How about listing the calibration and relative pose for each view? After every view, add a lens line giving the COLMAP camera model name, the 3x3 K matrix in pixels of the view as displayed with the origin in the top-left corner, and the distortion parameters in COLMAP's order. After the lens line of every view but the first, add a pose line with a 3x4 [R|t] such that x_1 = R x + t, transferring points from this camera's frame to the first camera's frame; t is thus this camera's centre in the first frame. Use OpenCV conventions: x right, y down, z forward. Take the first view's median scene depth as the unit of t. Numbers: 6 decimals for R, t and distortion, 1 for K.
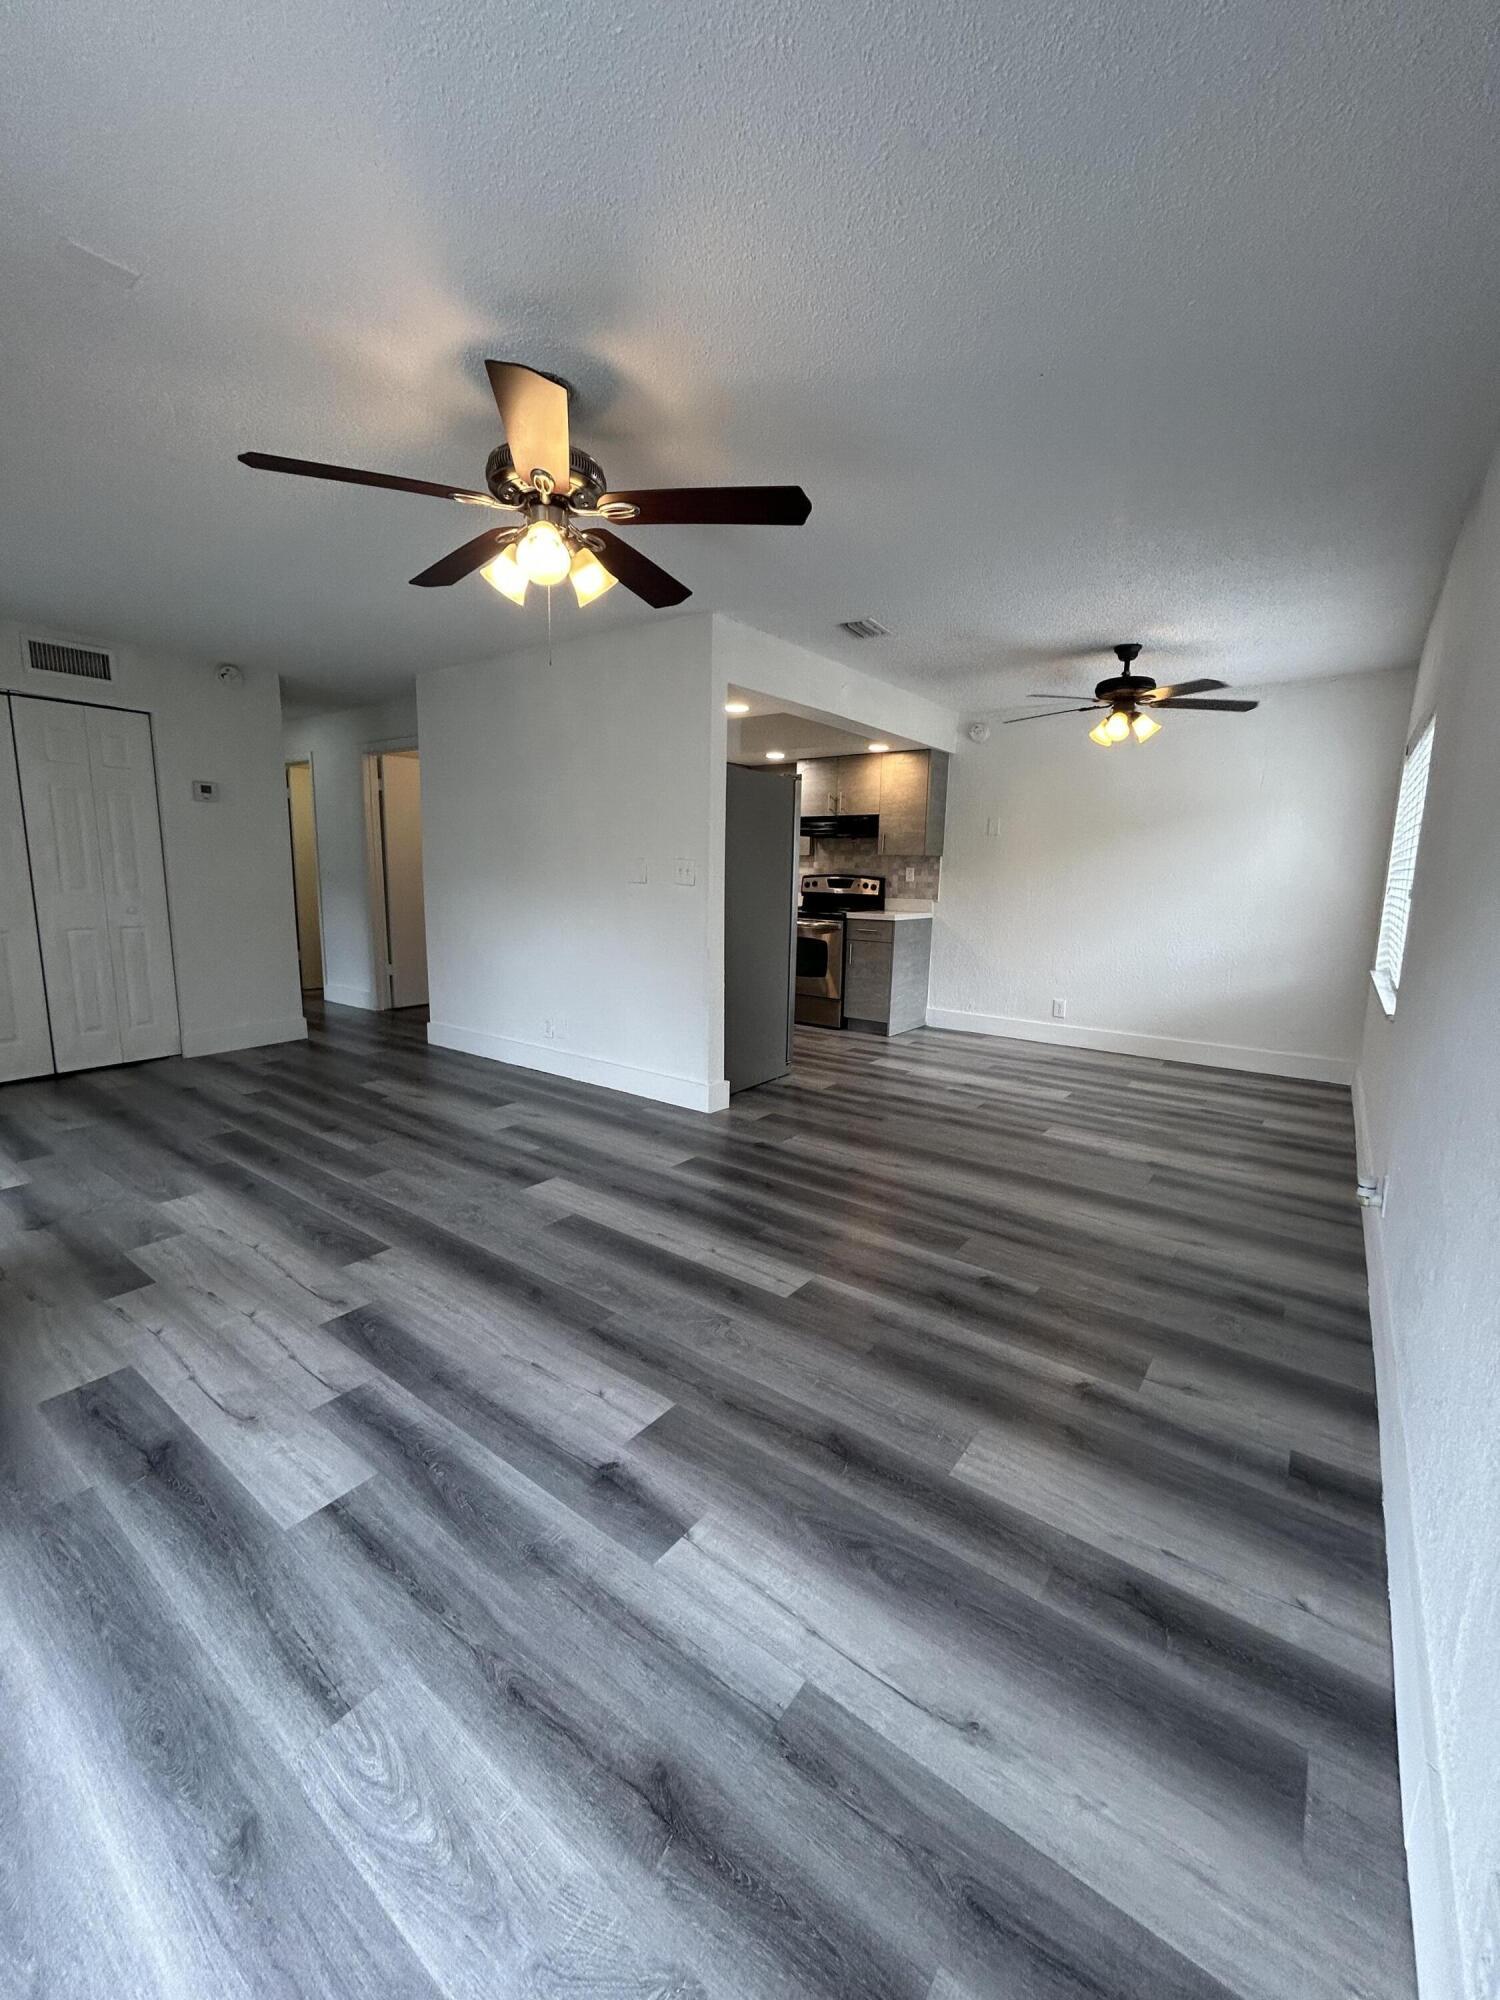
lens RADIAL K [[808.3, 0, 740.5], [0, 808.3, 999.3], [0, 0, 1]] dist [0.002802, -0.000087]
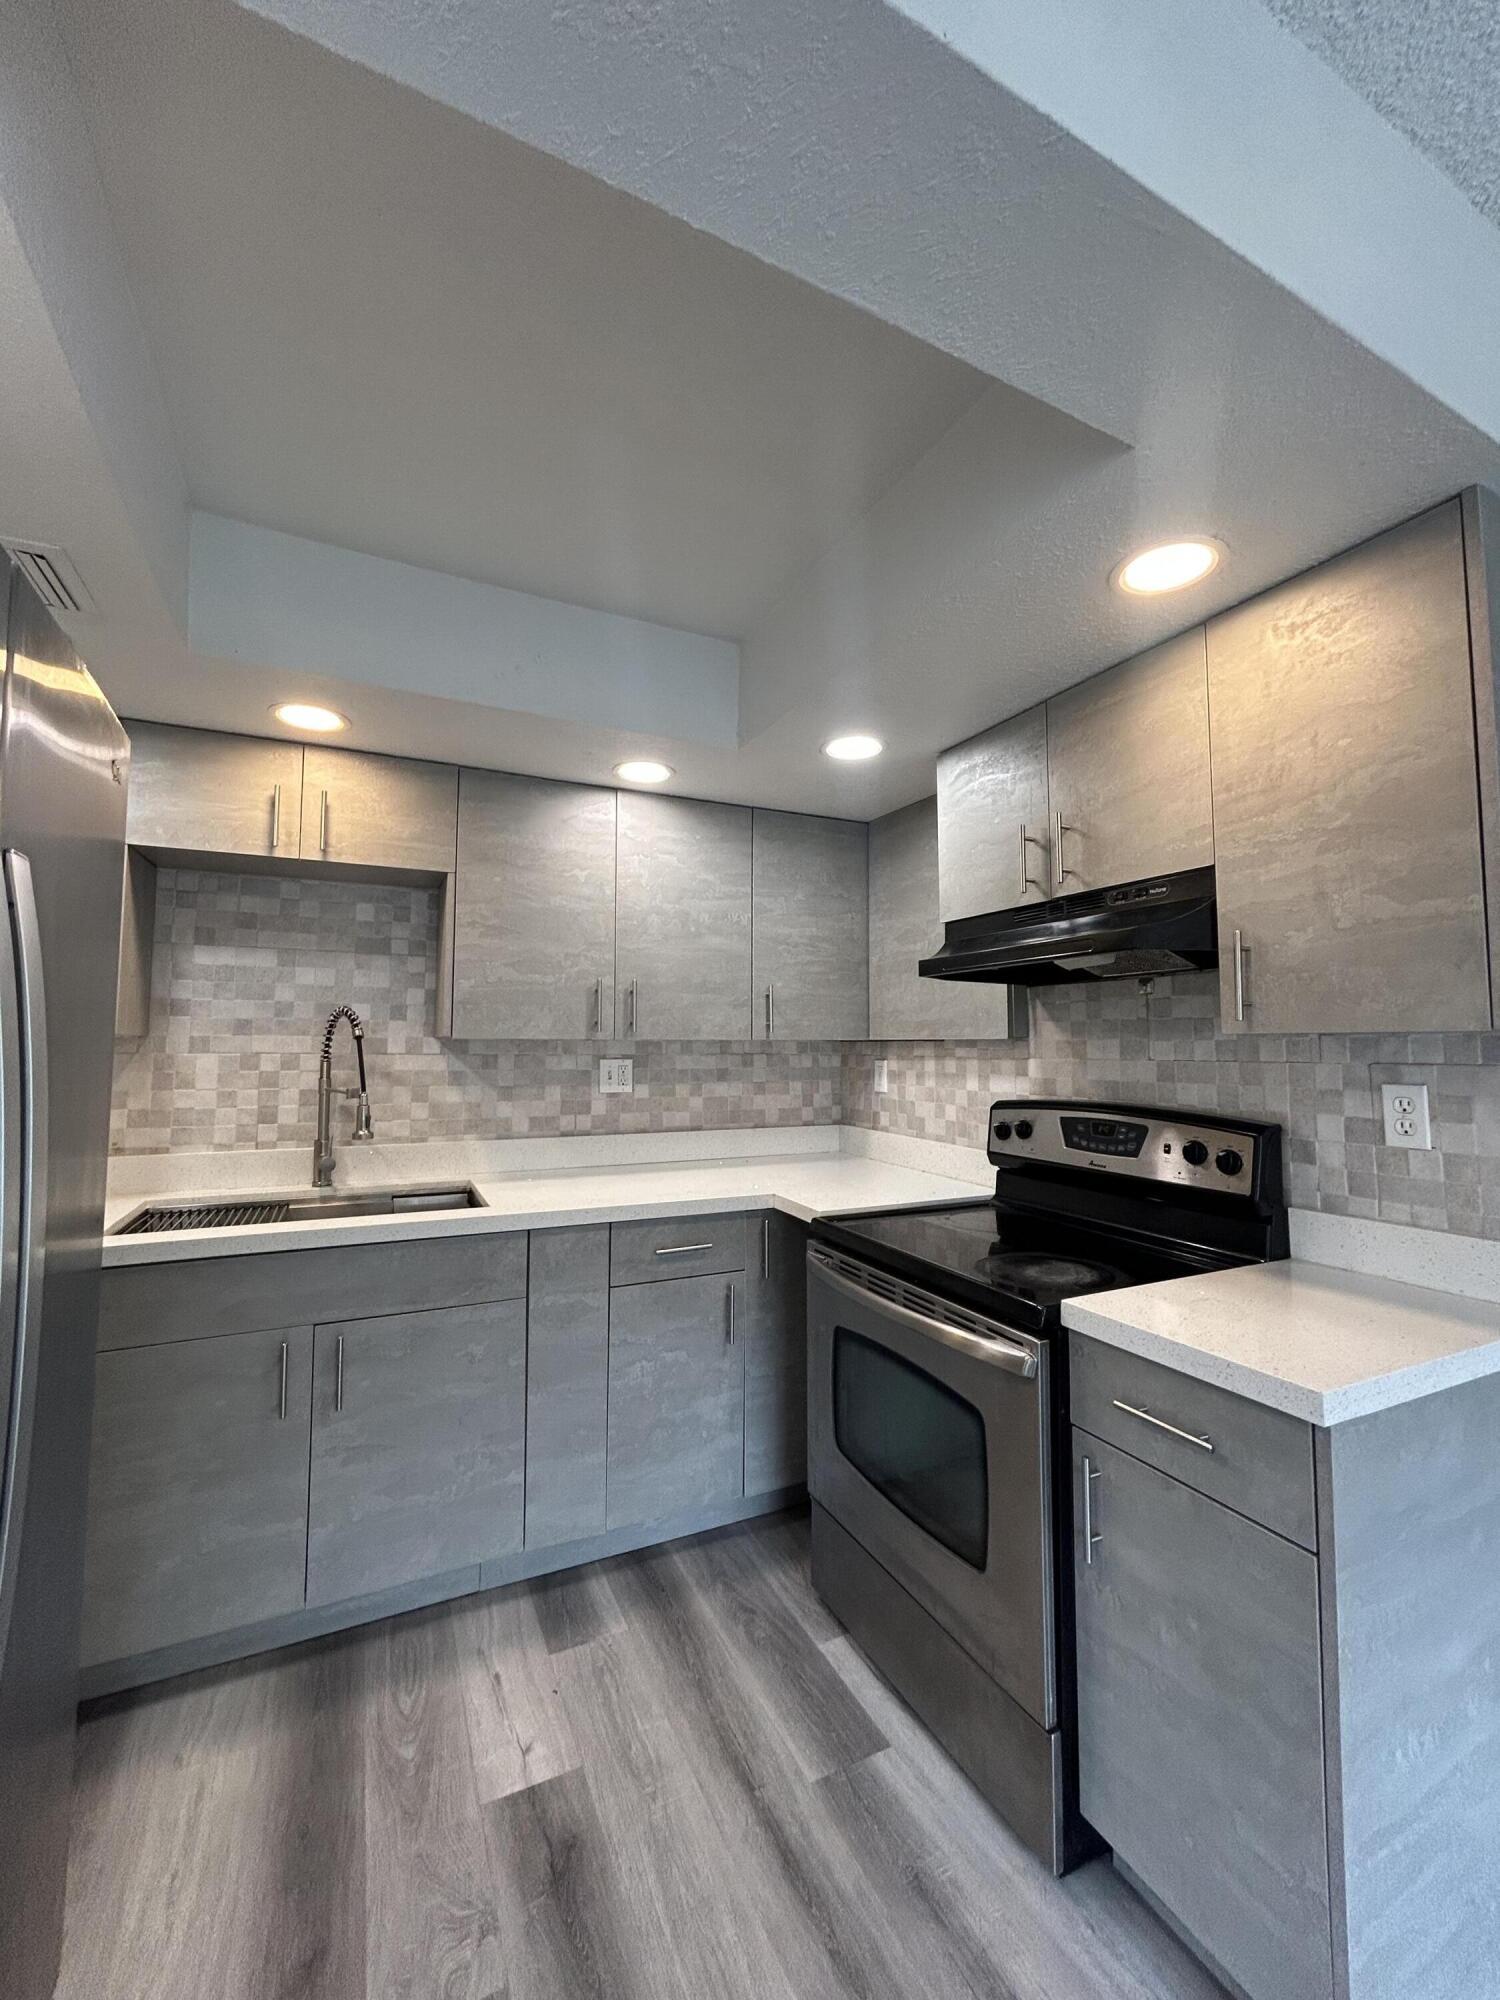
lens RADIAL K [[808.3, 0, 756.8], [0, 808.3, 995.5], [0, 0, 1]] dist [0.002802, -0.000087]
pose [[0.890536, -0.044952, -0.452685, 0.149440], [-0.060690, 0.974471, -0.216157, -0.125284], [0.450845, 0.219969, 0.865074, 0.703584]]
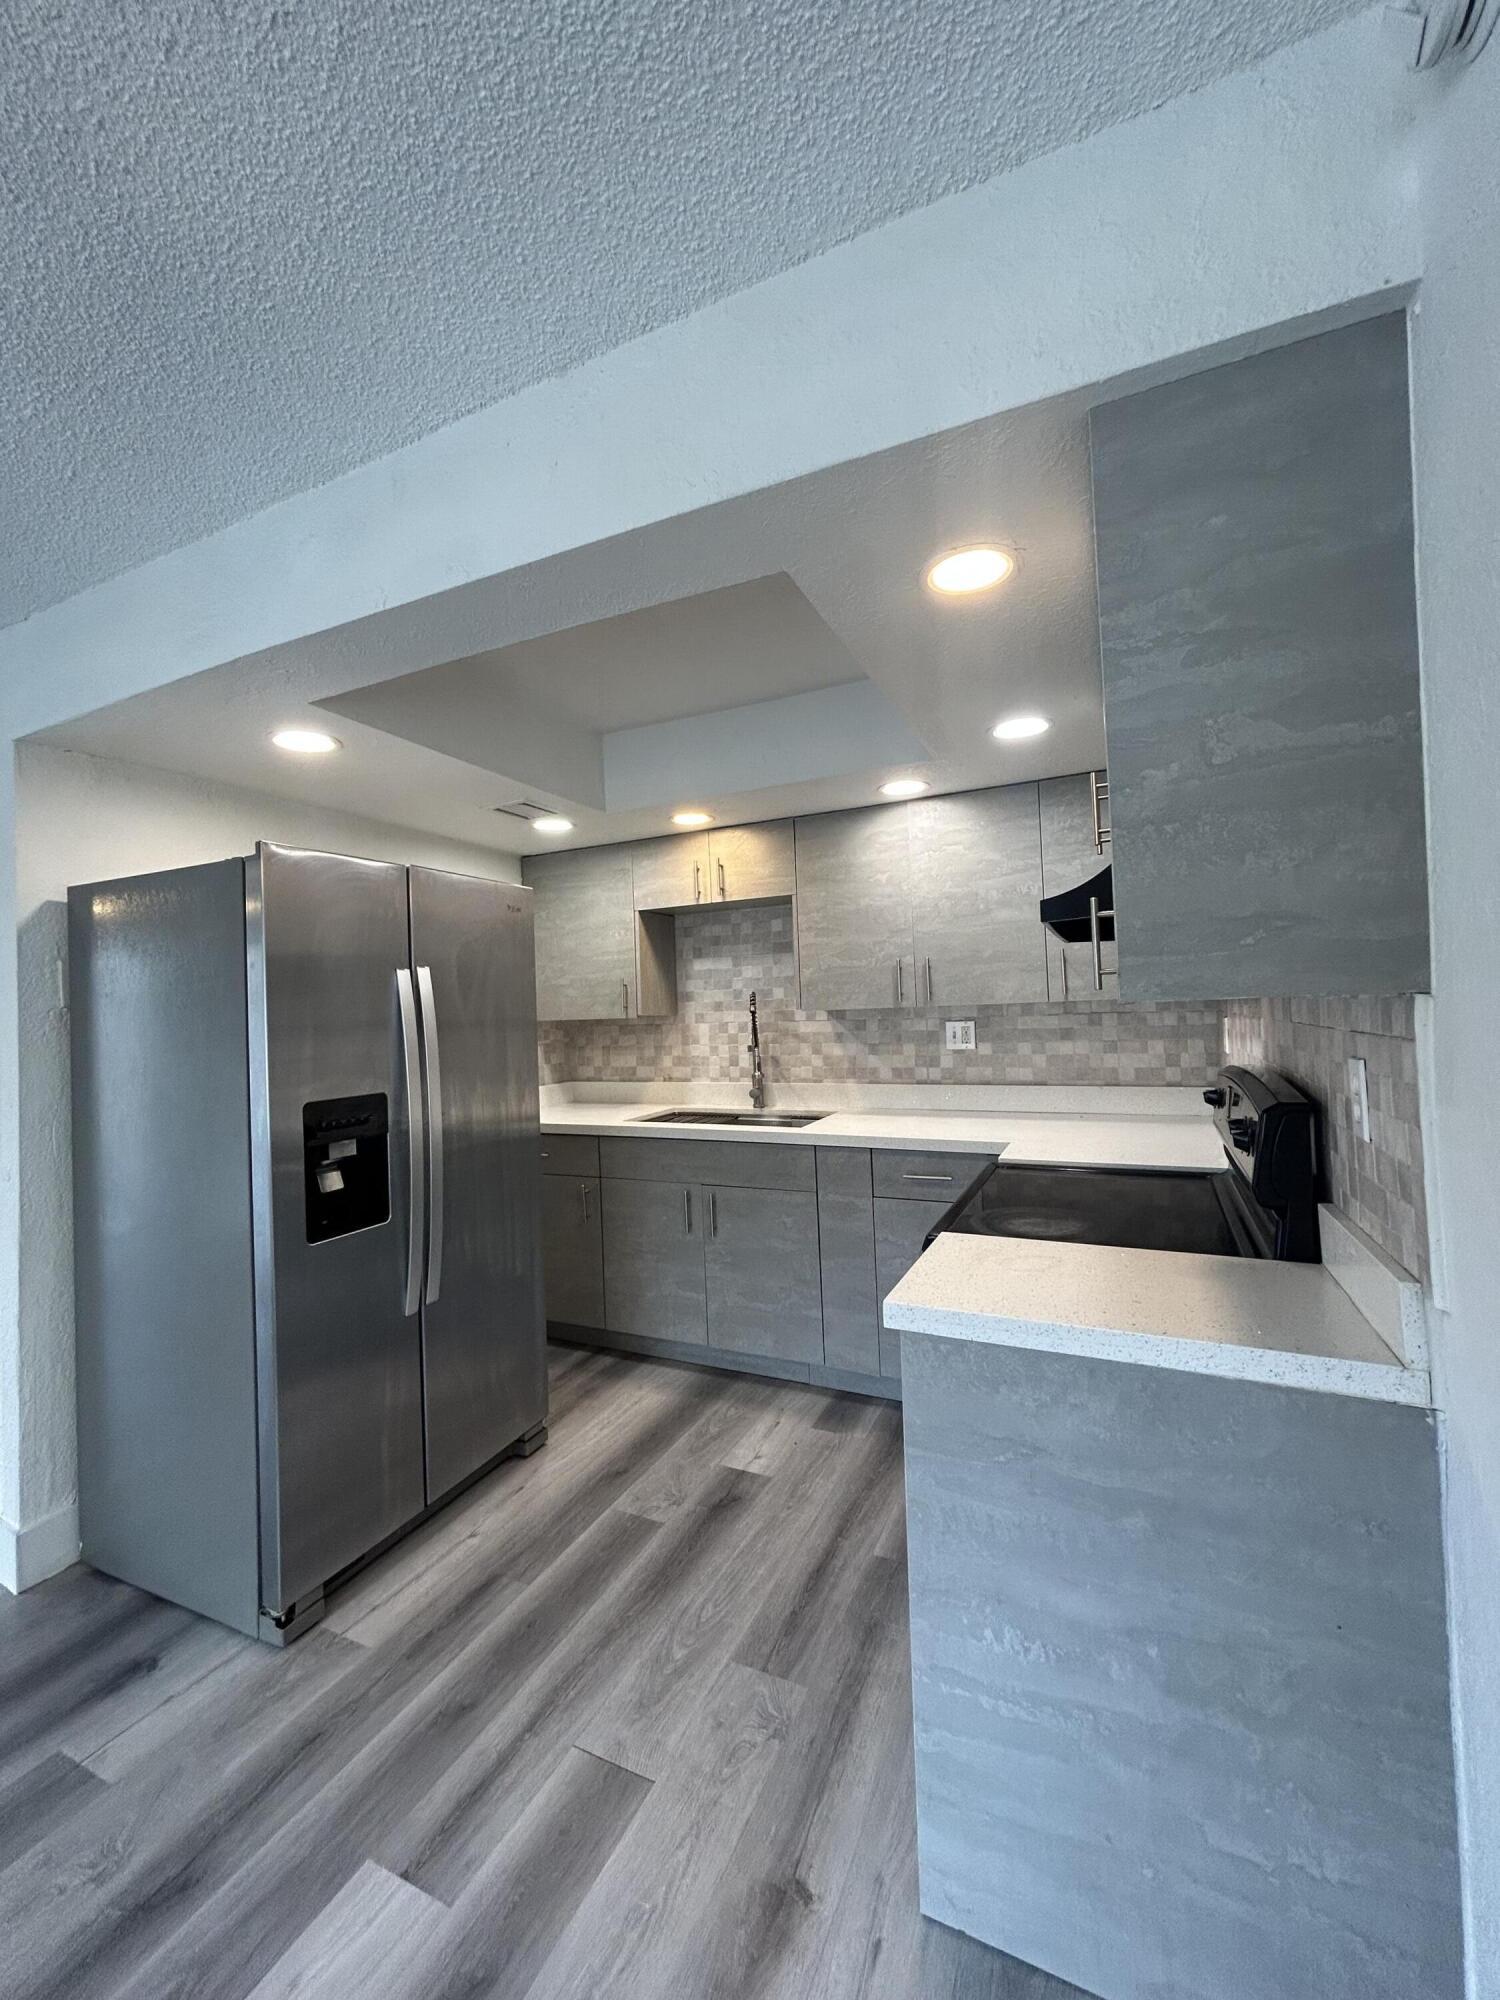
lens RADIAL K [[808.3, 0, 748.5], [0, 808.3, 992.7], [0, 0, 1]] dist [0.002802, -0.000087]
pose [[0.204065, -0.048323, -0.977764, 0.282352], [-0.122755, 0.989635, -0.074530, -0.137692], [0.971231, 0.135234, 0.196018, 0.778570]]
